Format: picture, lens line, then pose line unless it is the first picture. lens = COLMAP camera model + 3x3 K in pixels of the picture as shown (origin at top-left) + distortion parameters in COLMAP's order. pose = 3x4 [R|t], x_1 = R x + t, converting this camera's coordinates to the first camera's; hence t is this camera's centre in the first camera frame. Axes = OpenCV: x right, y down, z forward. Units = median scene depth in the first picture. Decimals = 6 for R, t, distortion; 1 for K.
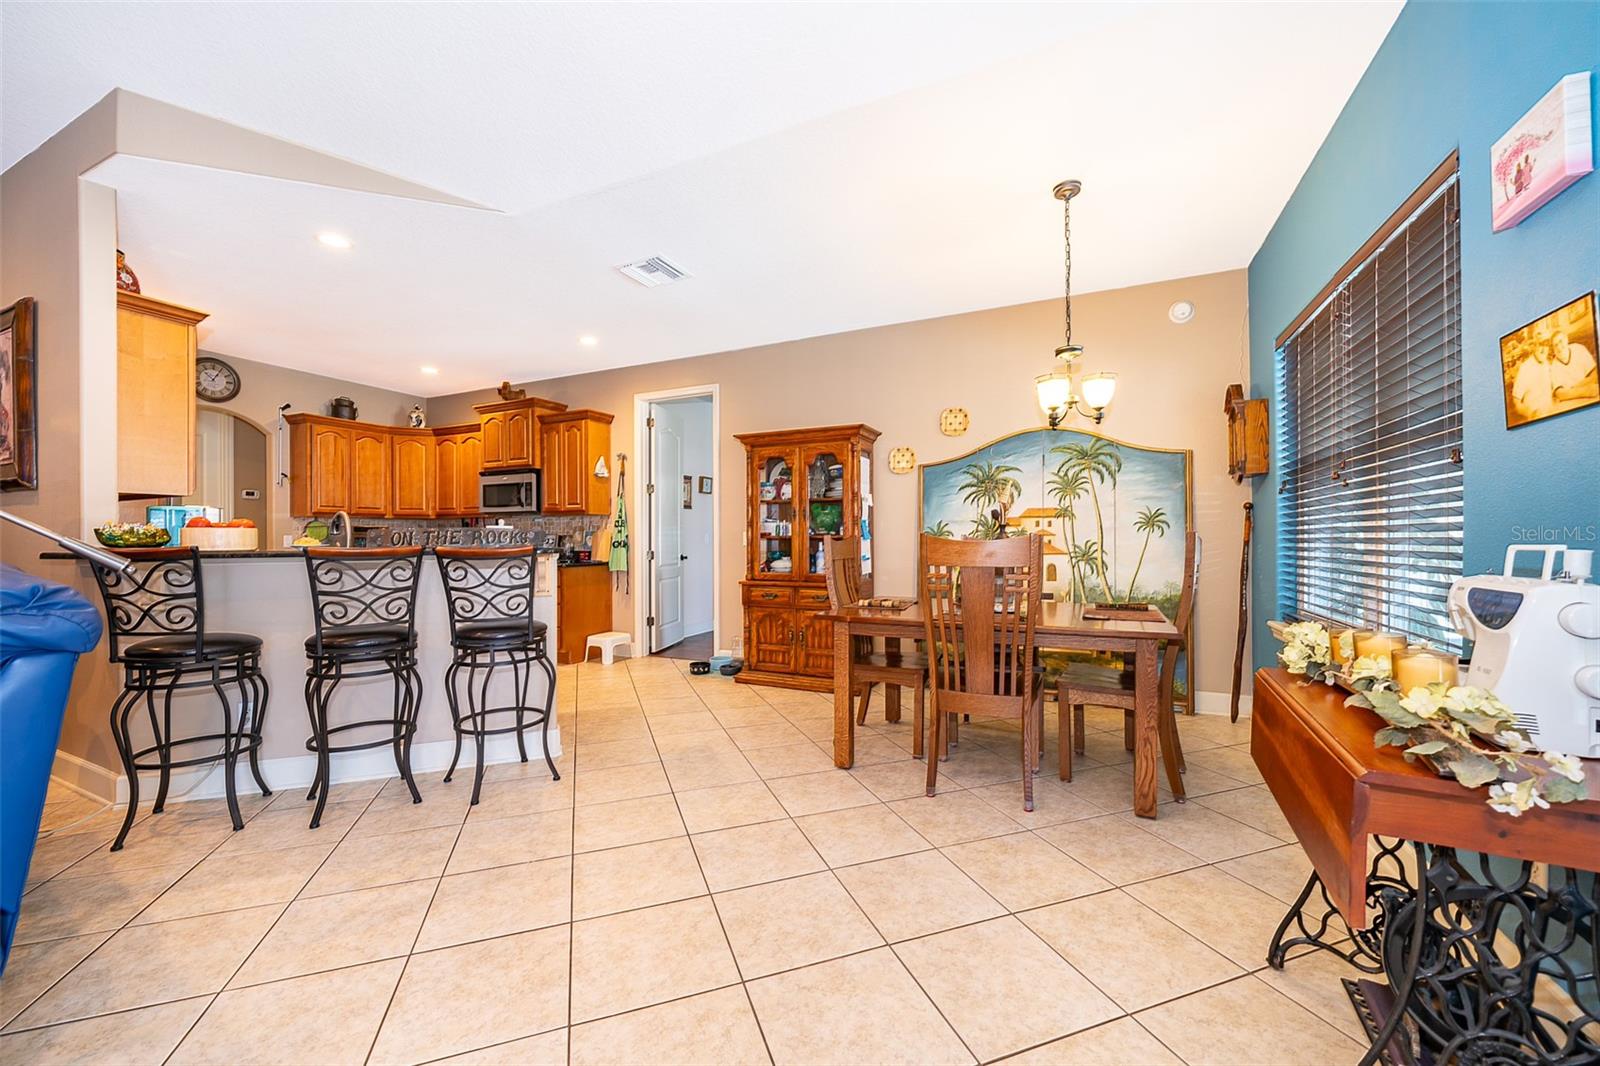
lens RADIAL K [[611.1, 0, 793.9], [0, 611.1, 538.5], [0, 0, 1]] dist [0.000418, 0.000010]
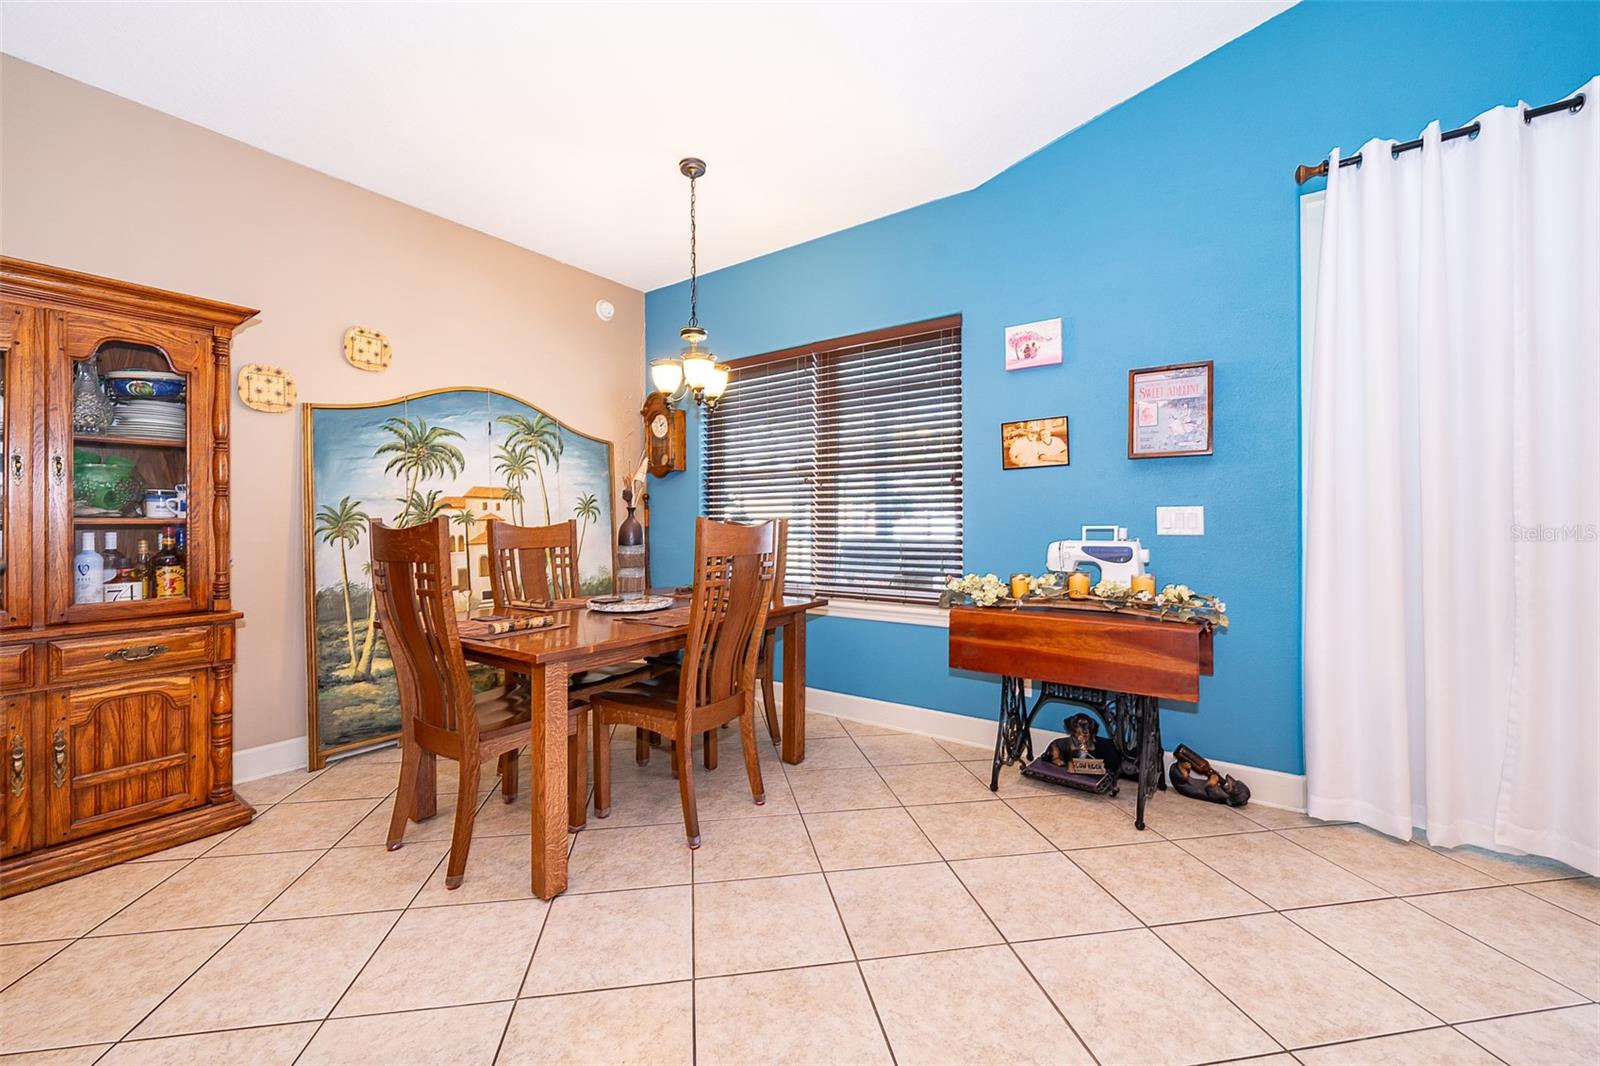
lens RADIAL K [[626.9, 0, 796.3], [0, 626.9, 521.4], [0, 0, 1]] dist [0.000345, 0.000022]
pose [[0.188749, 0.004904, 0.982013, -0.323141], [0.001752, 0.999984, -0.005331, 0.001018], [-0.982024, 0.002726, 0.188738, 0.415560]]
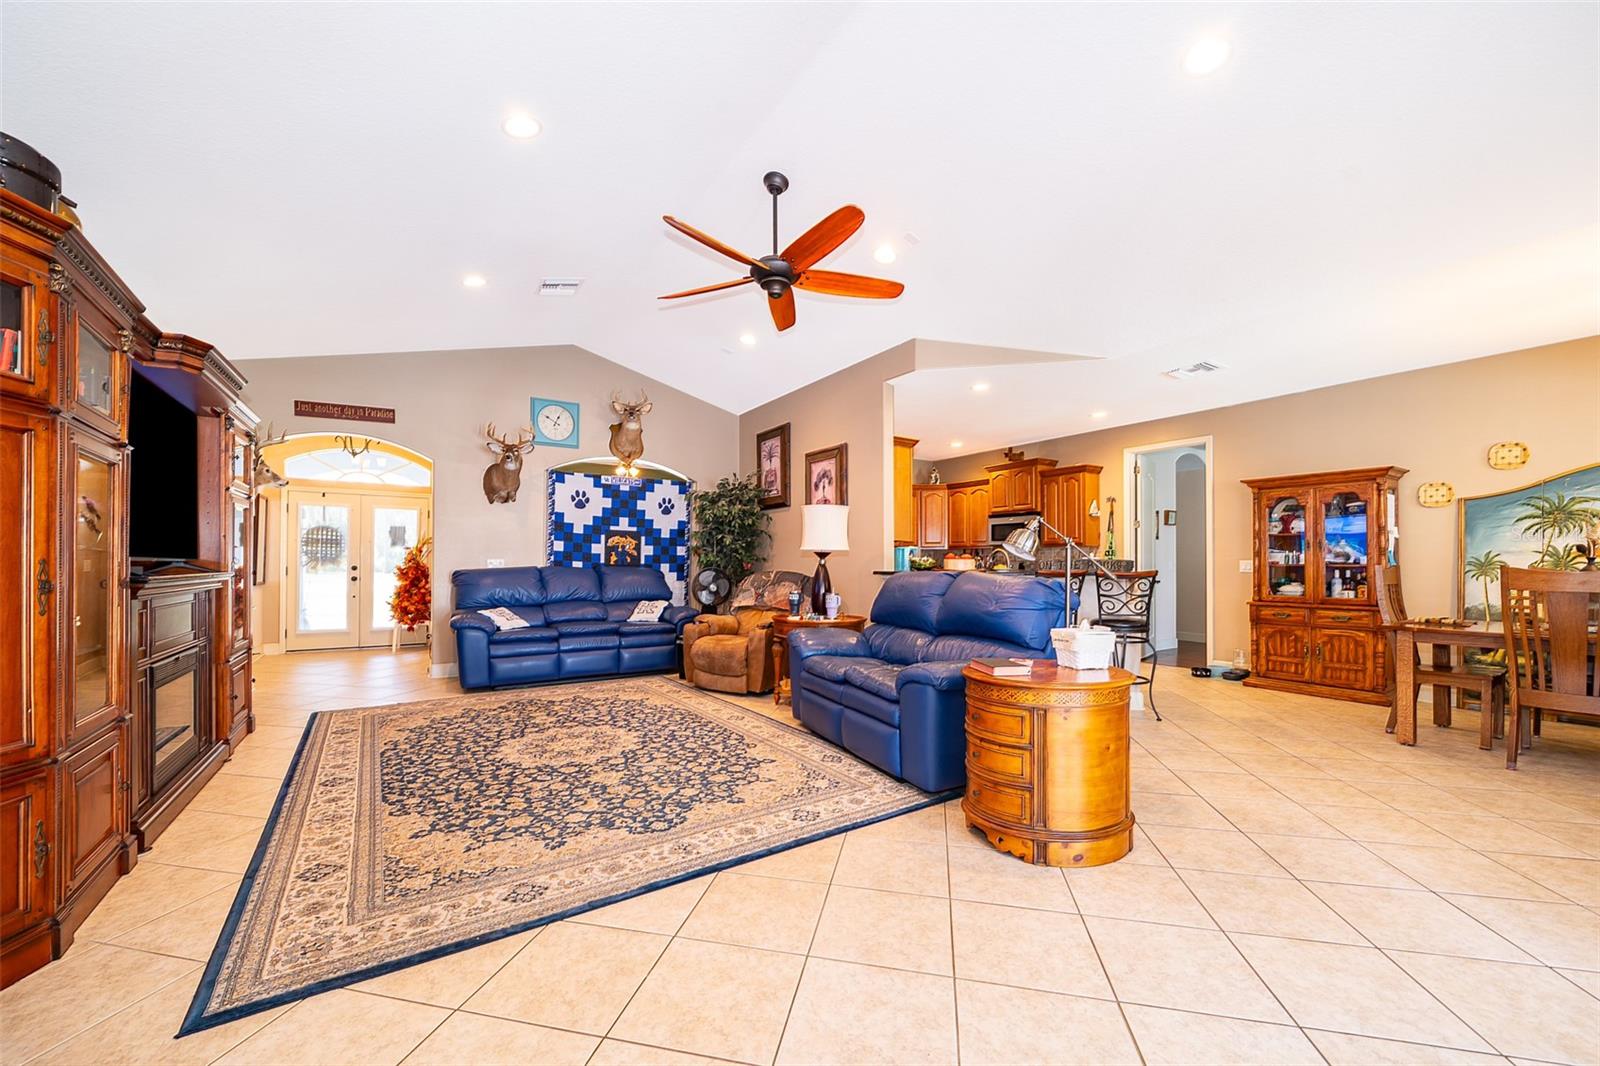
lens RADIAL K [[624.2, 0, 785.4], [0, 624.2, 556.1], [0, 0, 1]] dist [-0.000456, -0.000132]
pose [[0.853860, 0.000387, -0.520503, -0.236756], [-0.006134, 0.999938, -0.009319, -0.003340], [0.520467, 0.011150, 0.853809, -0.547165]]
